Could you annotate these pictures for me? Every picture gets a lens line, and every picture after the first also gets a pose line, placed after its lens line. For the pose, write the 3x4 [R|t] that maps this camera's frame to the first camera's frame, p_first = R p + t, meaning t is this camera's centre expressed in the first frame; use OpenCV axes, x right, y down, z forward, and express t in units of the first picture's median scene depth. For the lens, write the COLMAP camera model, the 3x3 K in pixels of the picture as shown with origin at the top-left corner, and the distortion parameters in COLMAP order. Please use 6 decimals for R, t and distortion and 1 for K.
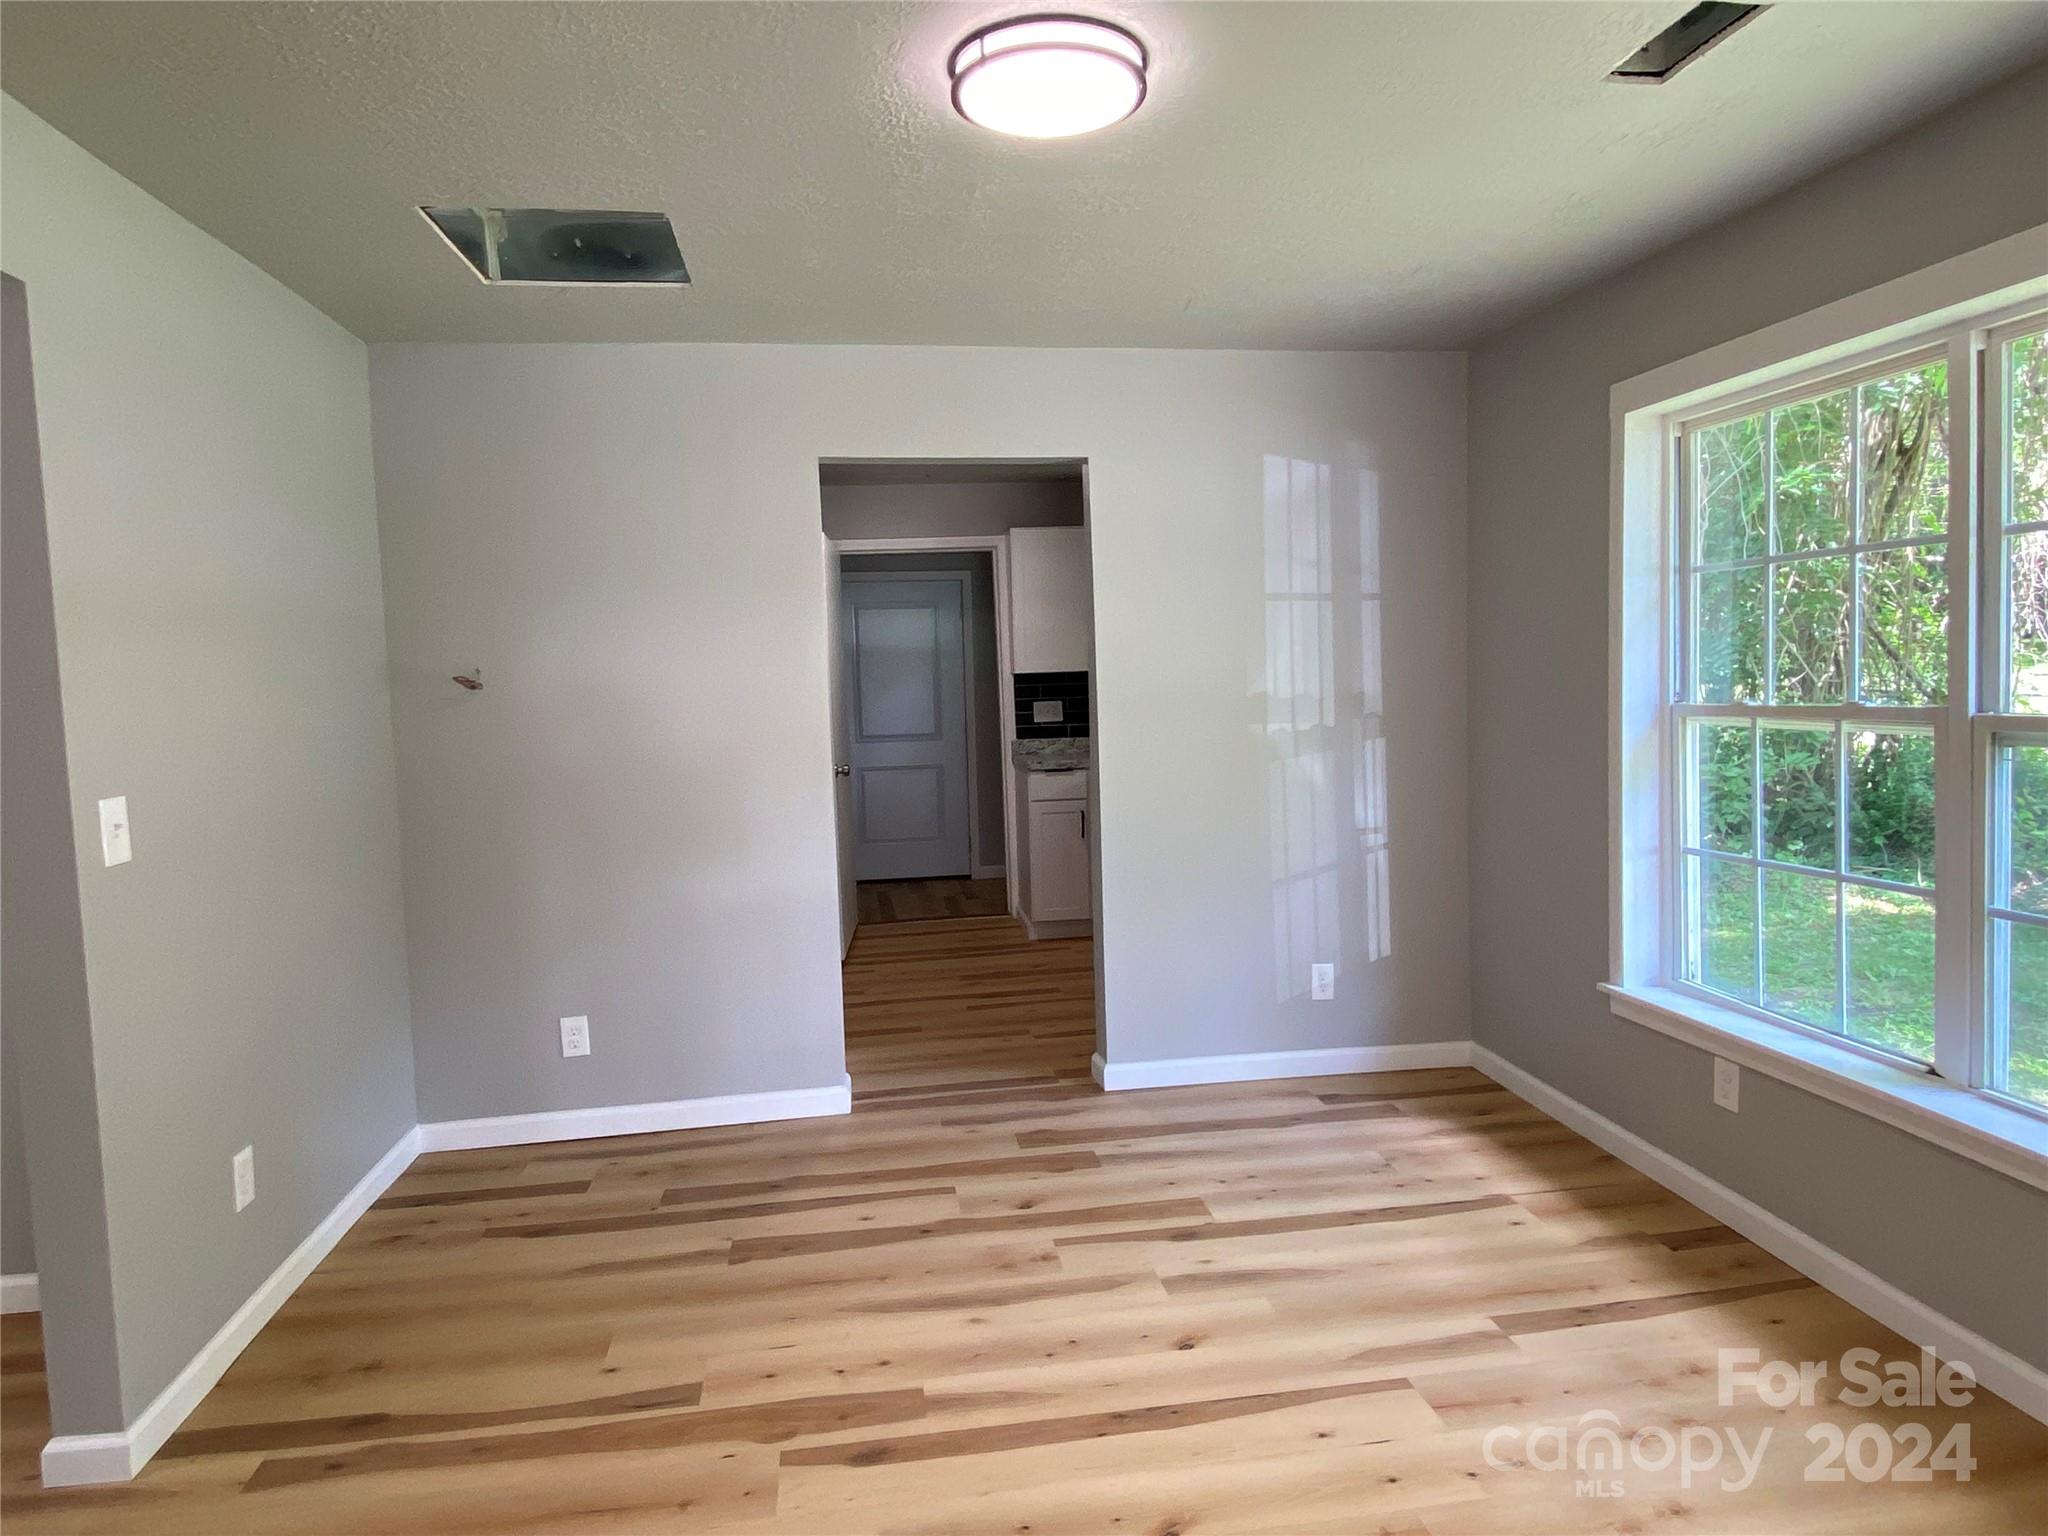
lens RADIAL K [[1226.1, 0, 1025.2], [0, 1226.1, 762.8], [0, 0, 1]] dist [0.042071, -0.000566]
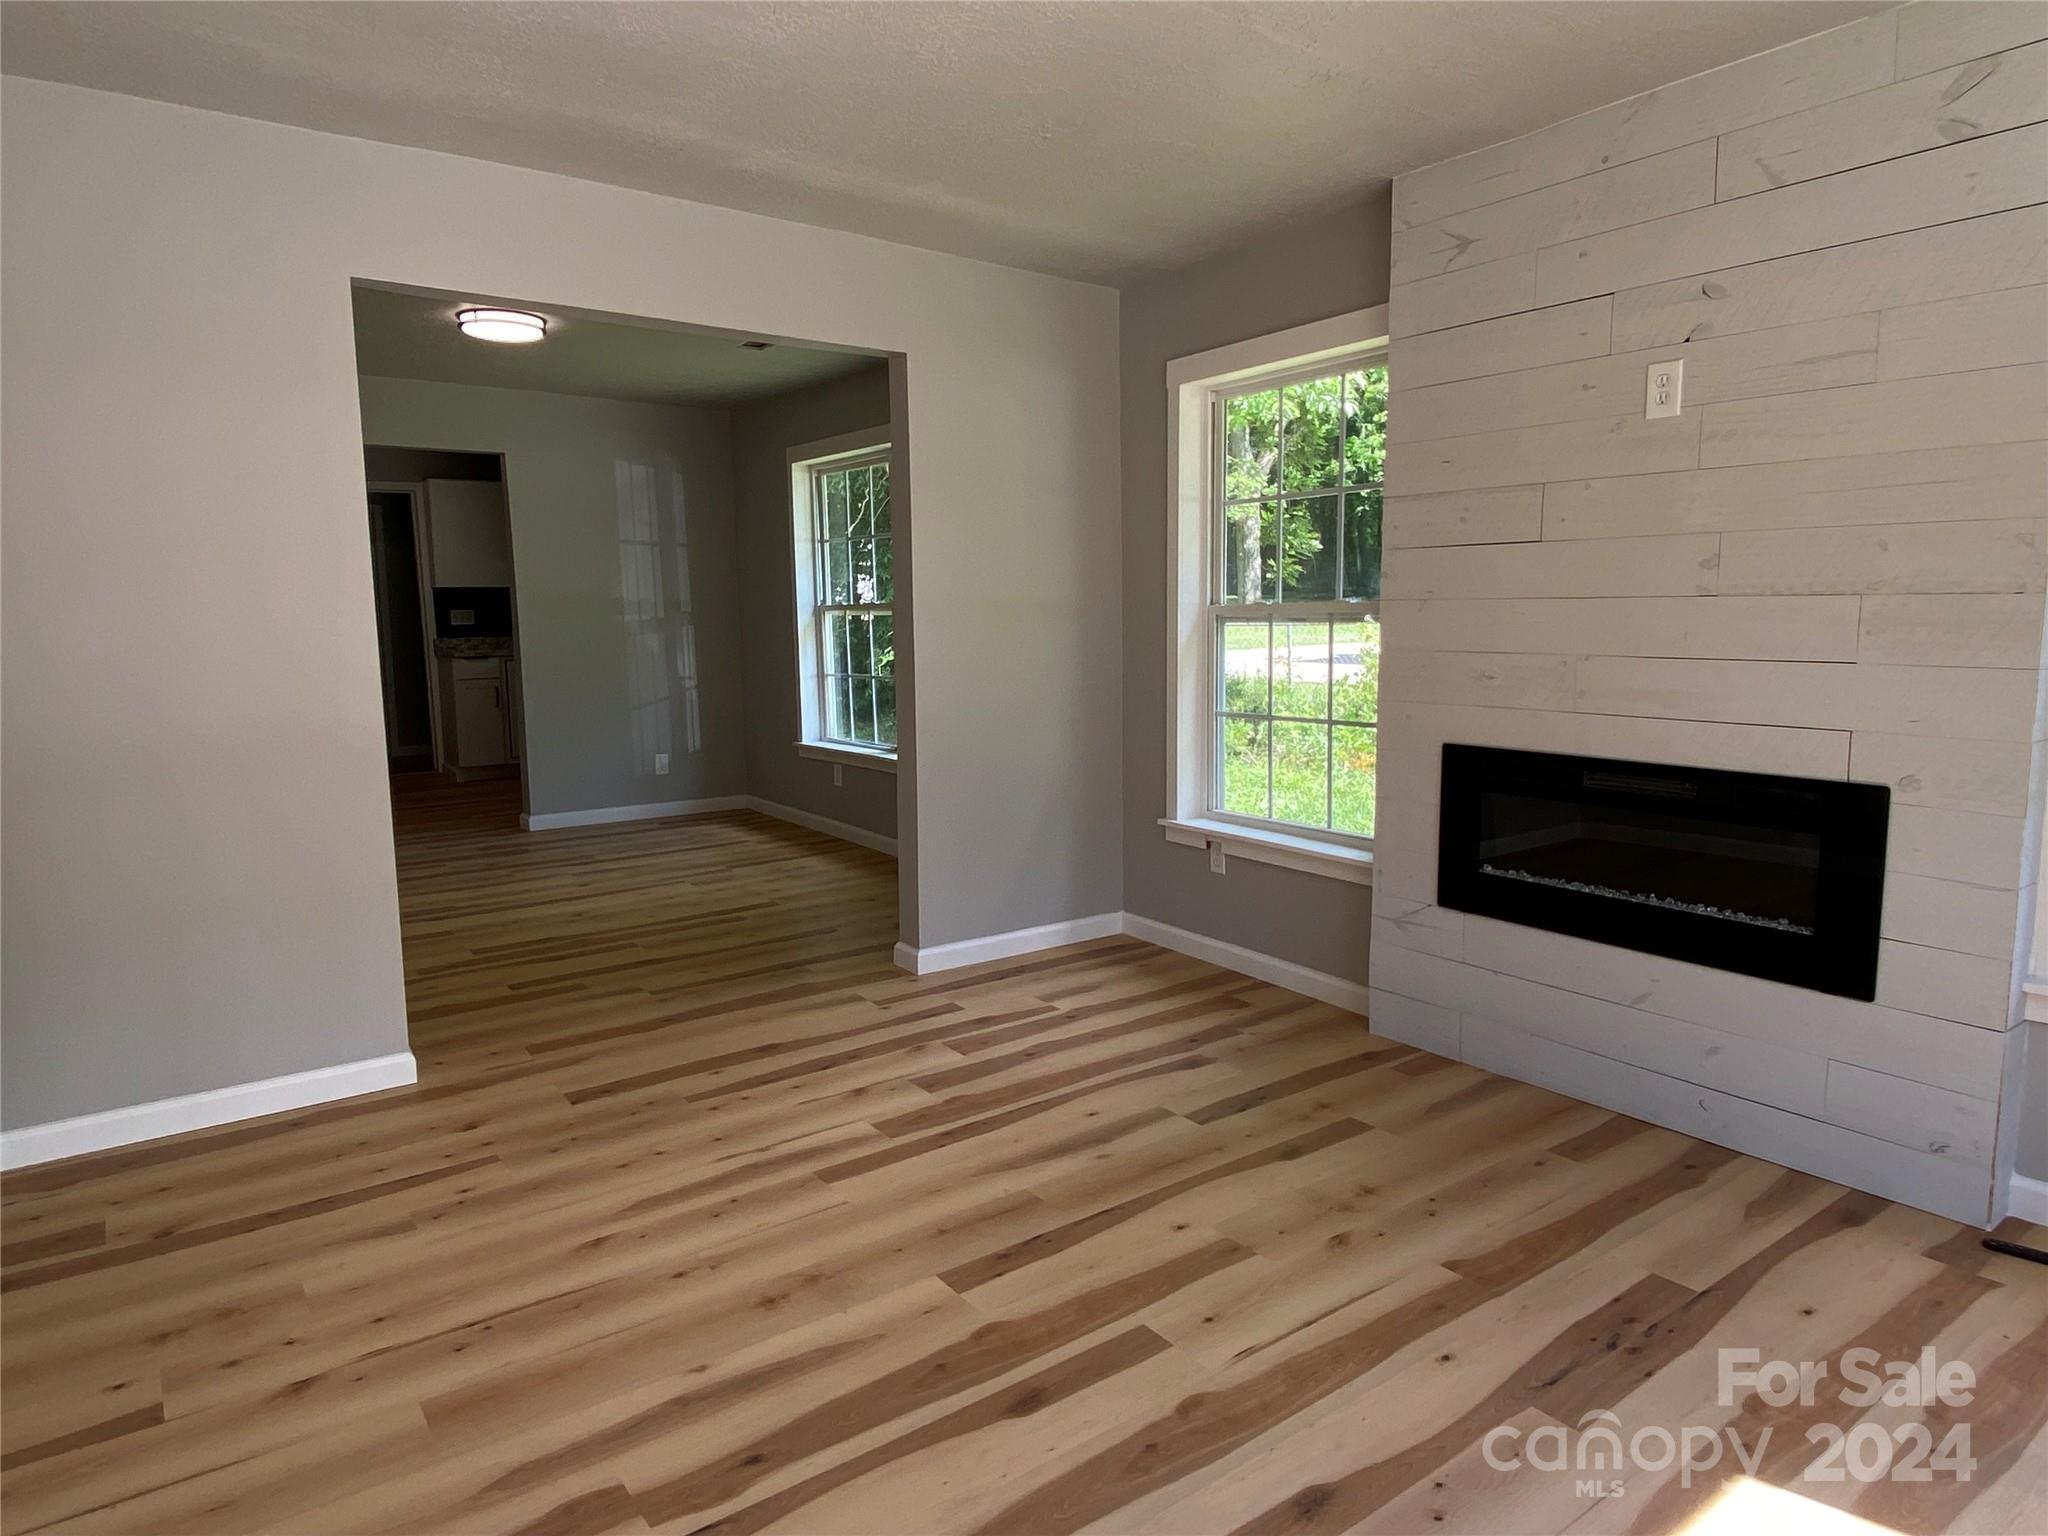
lens RADIAL K [[1226.1, 0, 1029.3], [0, 1226.1, 780.3], [0, 0, 1]] dist [0.042071, -0.000566]
pose [[0.884584, -0.039945, 0.464667, -0.114553], [0.012805, 0.998030, 0.061418, 0.100395], [-0.466205, -0.048380, 0.883353, -0.814132]]
